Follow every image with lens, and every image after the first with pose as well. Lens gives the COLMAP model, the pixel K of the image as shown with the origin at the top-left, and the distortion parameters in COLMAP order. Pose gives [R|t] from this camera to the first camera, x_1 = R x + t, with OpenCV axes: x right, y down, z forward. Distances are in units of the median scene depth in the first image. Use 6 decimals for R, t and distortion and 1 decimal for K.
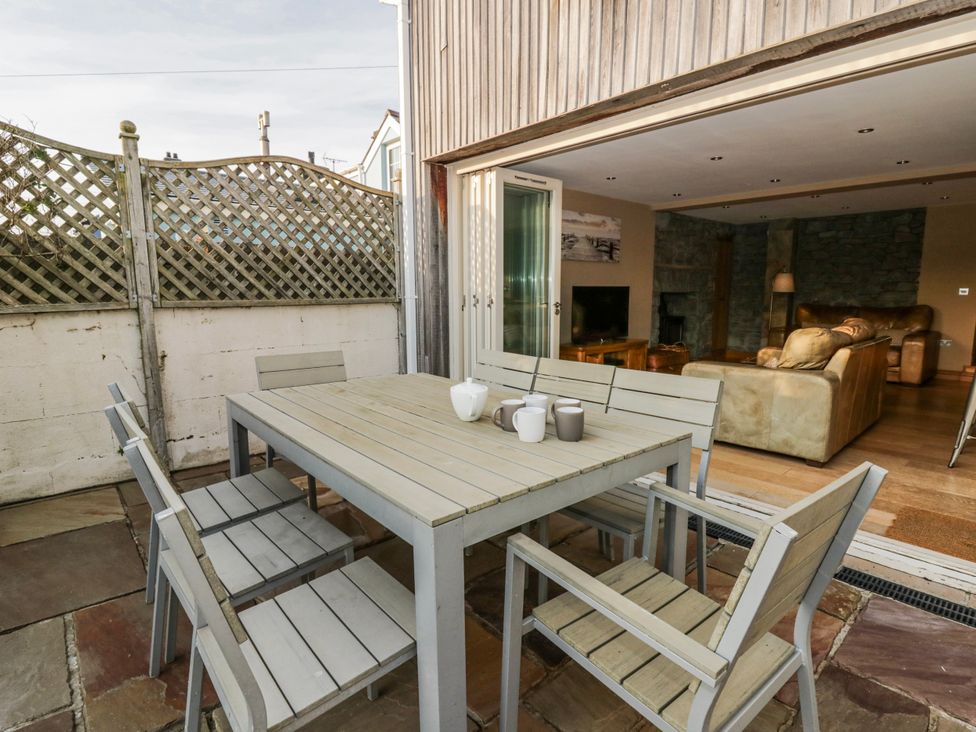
lens RADIAL K [[511.8, 0, 501.2], [0, 511.8, 361.6], [0, 0, 1]] dist [0.014096, -0.019458]
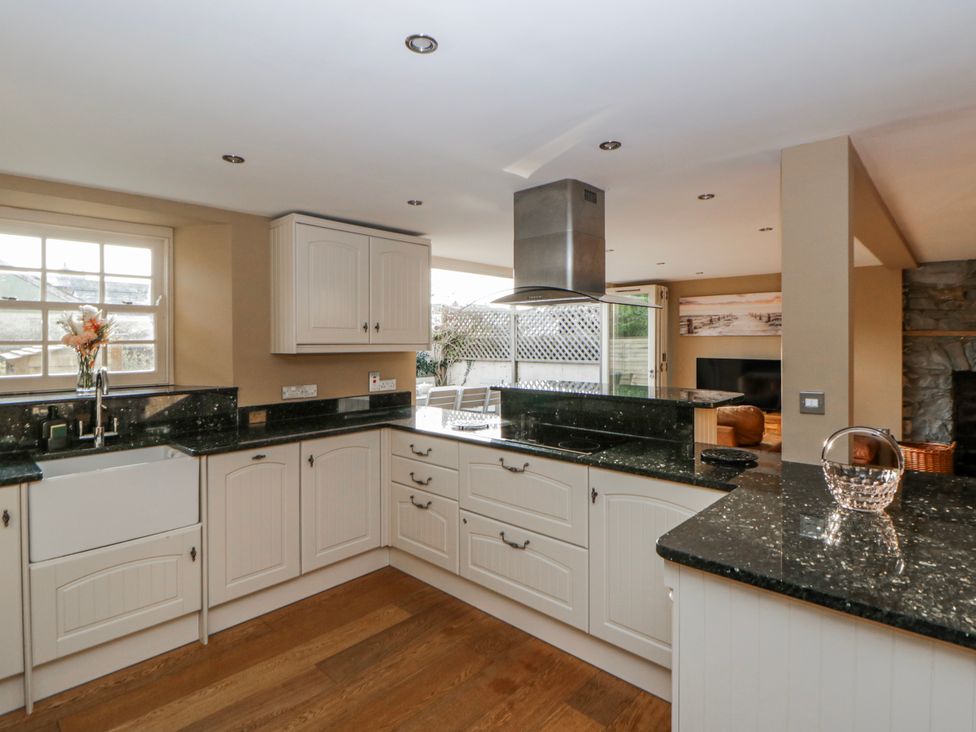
lens RADIAL K [[507.8, 0, 504.8], [0, 507.8, 348.0], [0, 0, 1]] dist [0.001903, -0.013784]
pose [[0.094346, 0.013739, -0.995445, 0.928447], [-0.141730, 0.989905, 0.000230, -0.076089], [0.985399, 0.141063, 0.095341, 0.303689]]
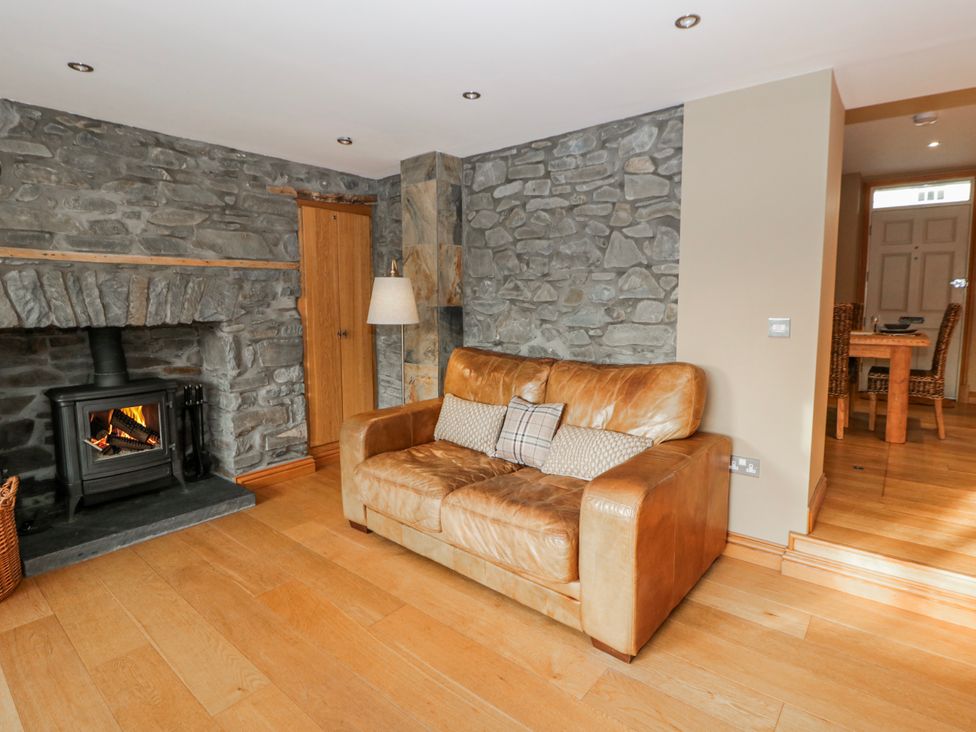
lens RADIAL K [[507.8, 0, 504.8], [0, 507.8, 348.0], [0, 0, 1]] dist [0.001903, -0.013784]
pose [[0.989803, -0.012161, 0.141924, 0.593319], [0.019083, 0.998689, -0.047508, -0.097244], [-0.141161, 0.049732, 0.988737, 0.603776]]
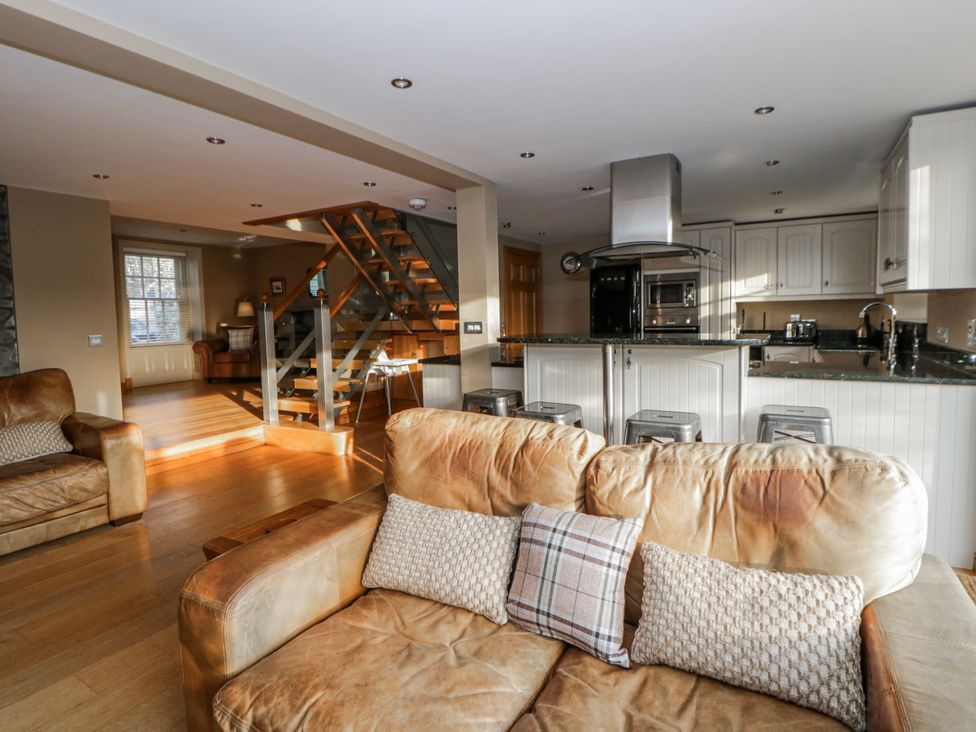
lens RADIAL K [[507.8, 0, 504.8], [0, 507.8, 348.0], [0, 0, 1]] dist [0.001903, -0.013784]
pose [[-0.303482, -0.057315, 0.951112, 0.165022], [0.158868, 0.981173, 0.109819, -0.104159], [-0.939500, 0.184429, -0.288663, 0.639682]]
